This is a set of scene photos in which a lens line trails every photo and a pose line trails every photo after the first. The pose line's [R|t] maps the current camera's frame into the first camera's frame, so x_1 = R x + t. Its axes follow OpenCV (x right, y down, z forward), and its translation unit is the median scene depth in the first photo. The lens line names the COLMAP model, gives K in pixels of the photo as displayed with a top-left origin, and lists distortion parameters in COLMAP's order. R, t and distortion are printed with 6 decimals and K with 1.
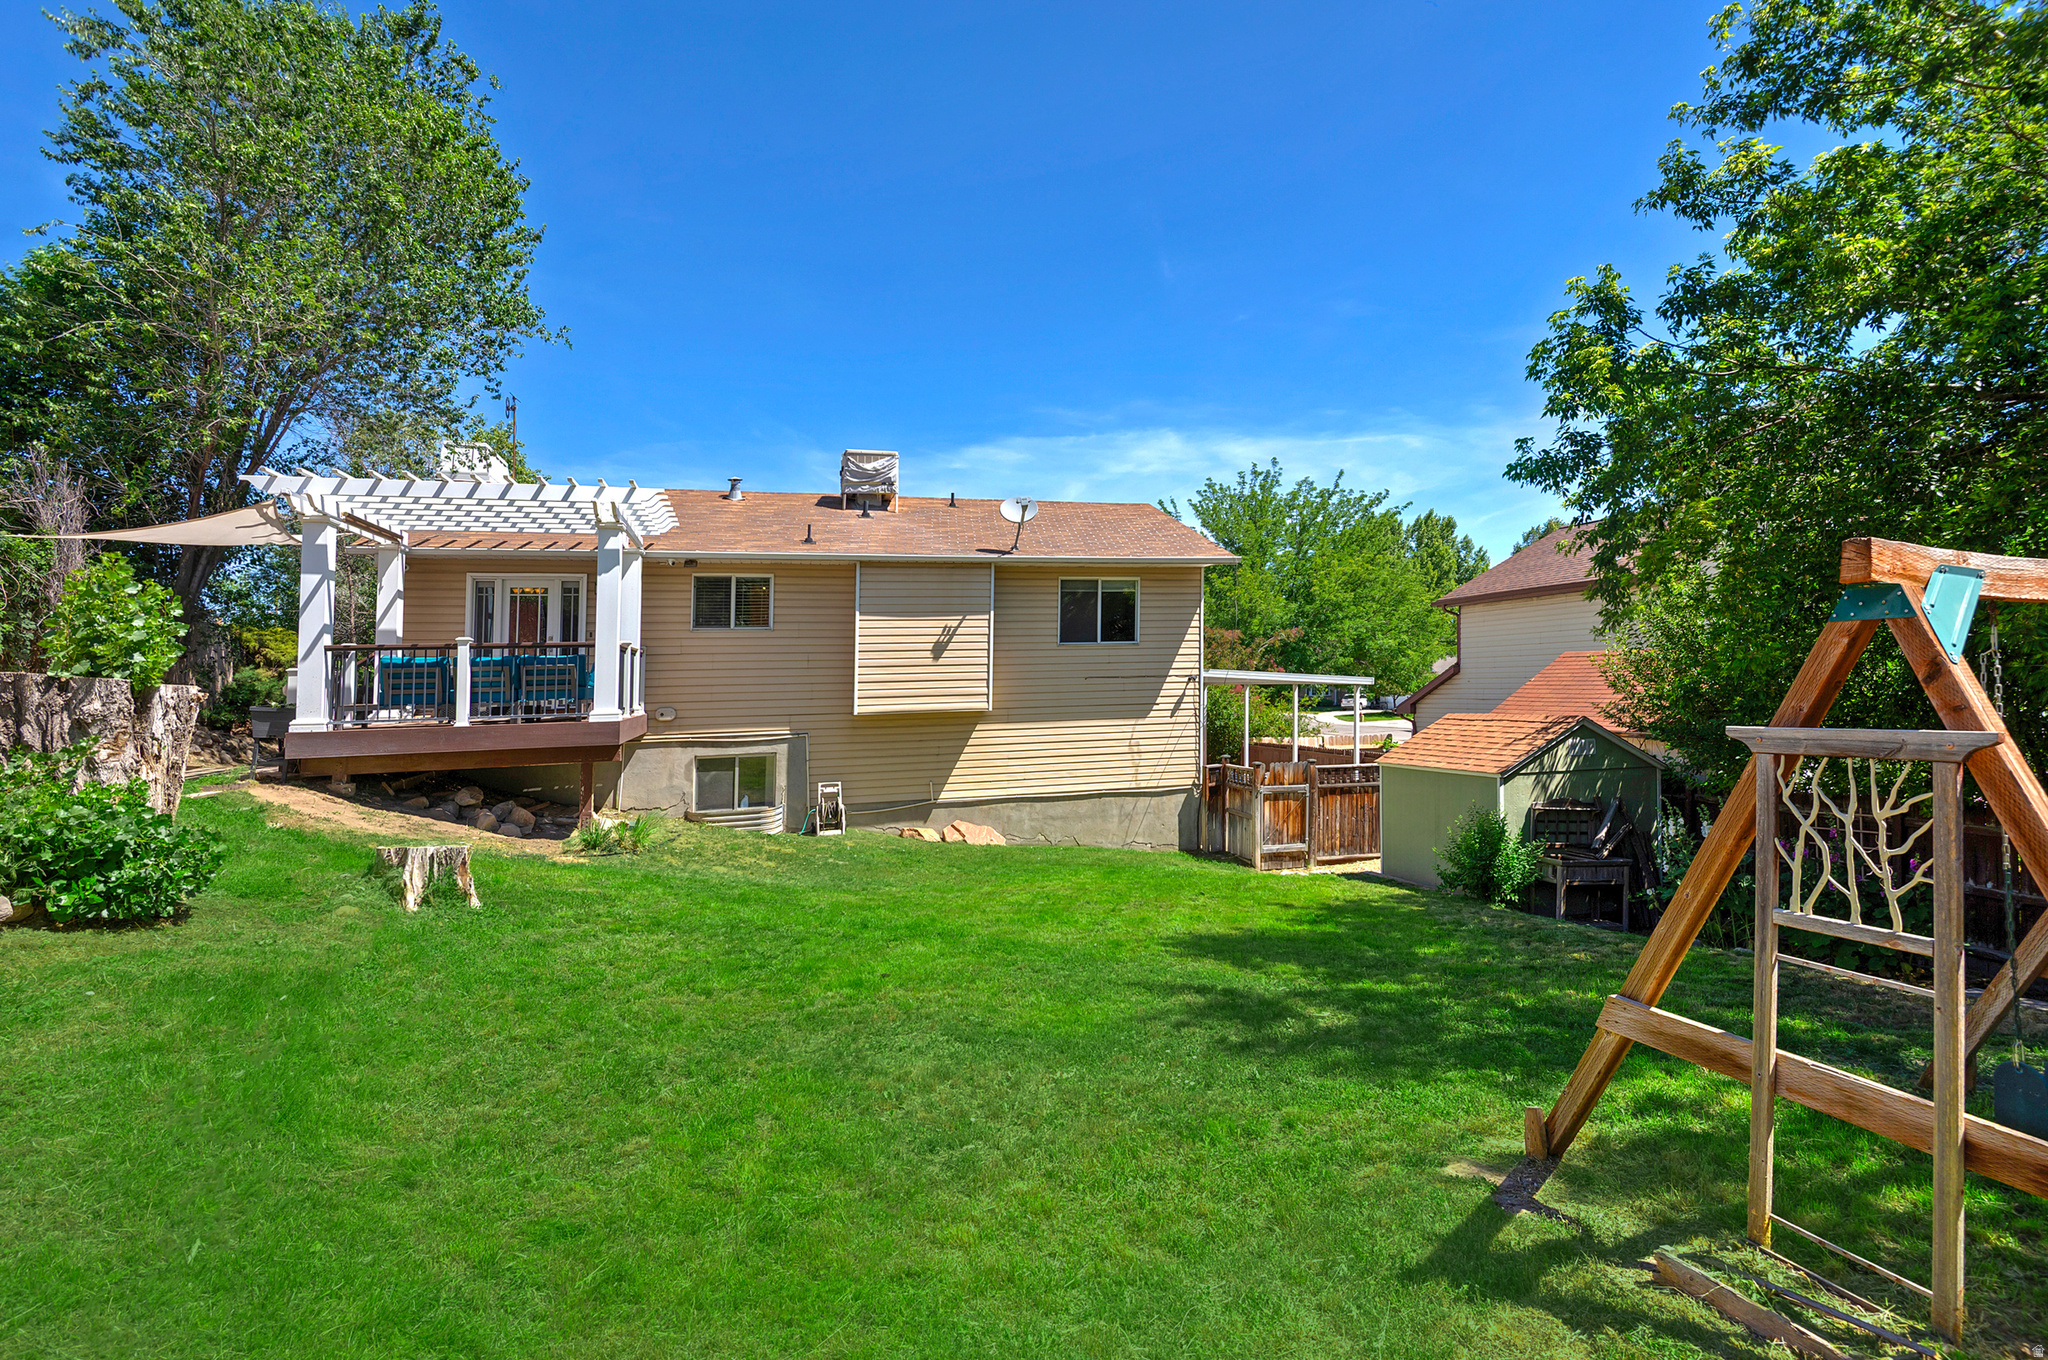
lens RADIAL K [[934.5, 0, 1024.0], [0, 934.5, 680.0], [0, 0, 1]] dist [0.046721, -0.021475]
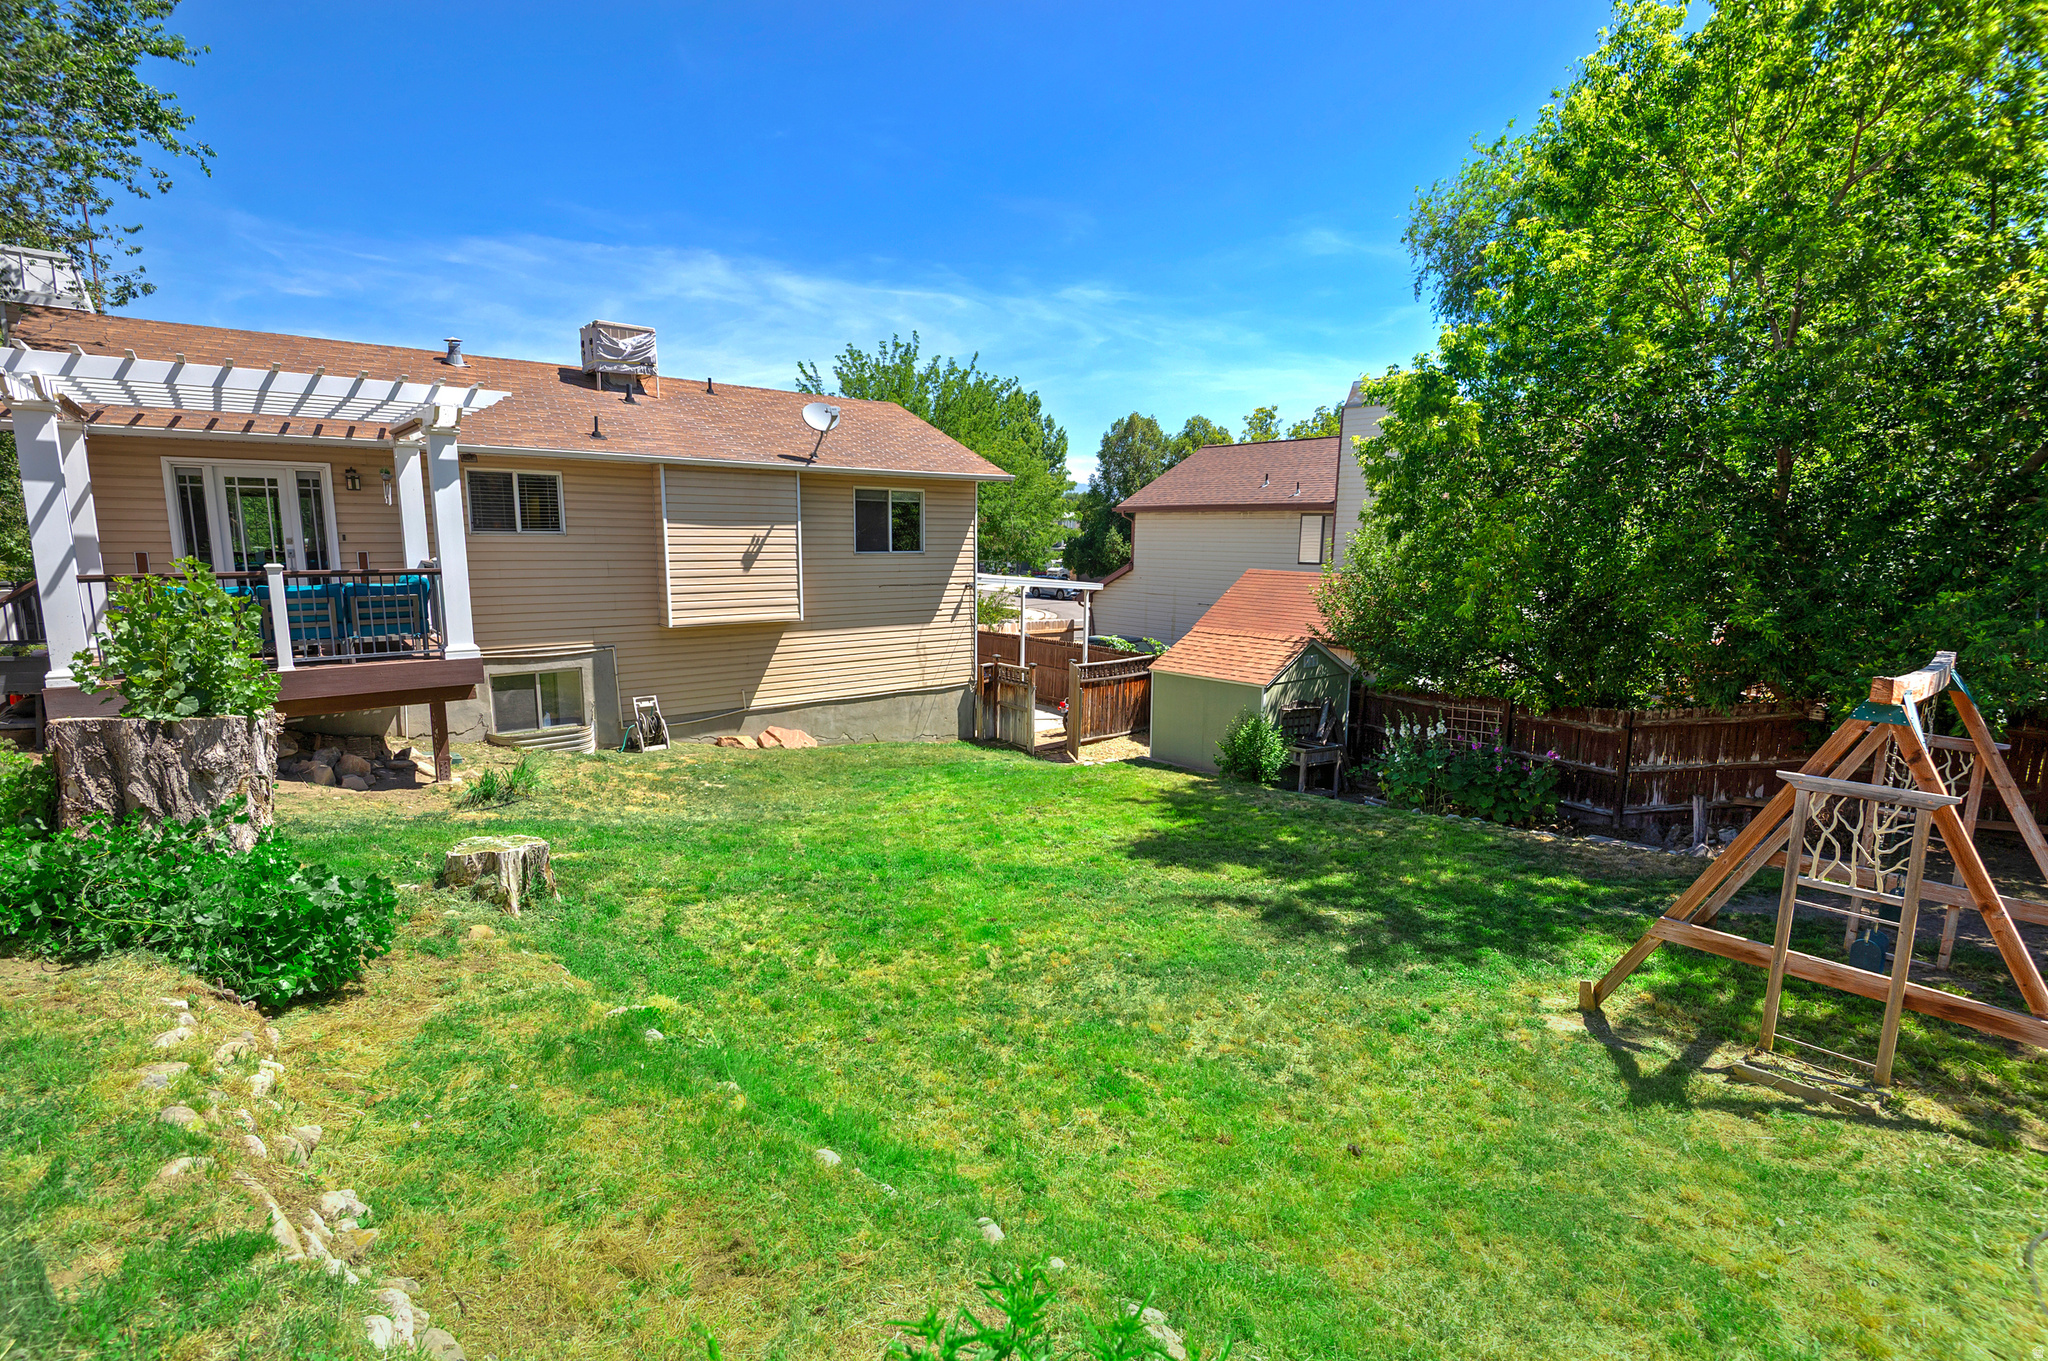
lens RADIAL K [[913.0, 0, 929.0], [0, 913.0, 689.7], [0, 0, 1]] dist [0.025323, -0.000381]
pose [[0.925398, -0.041359, 0.376734, -0.287846], [-0.029592, 0.983108, 0.180619, -0.078276], [-0.377840, -0.178293, 0.908542, 0.017640]]
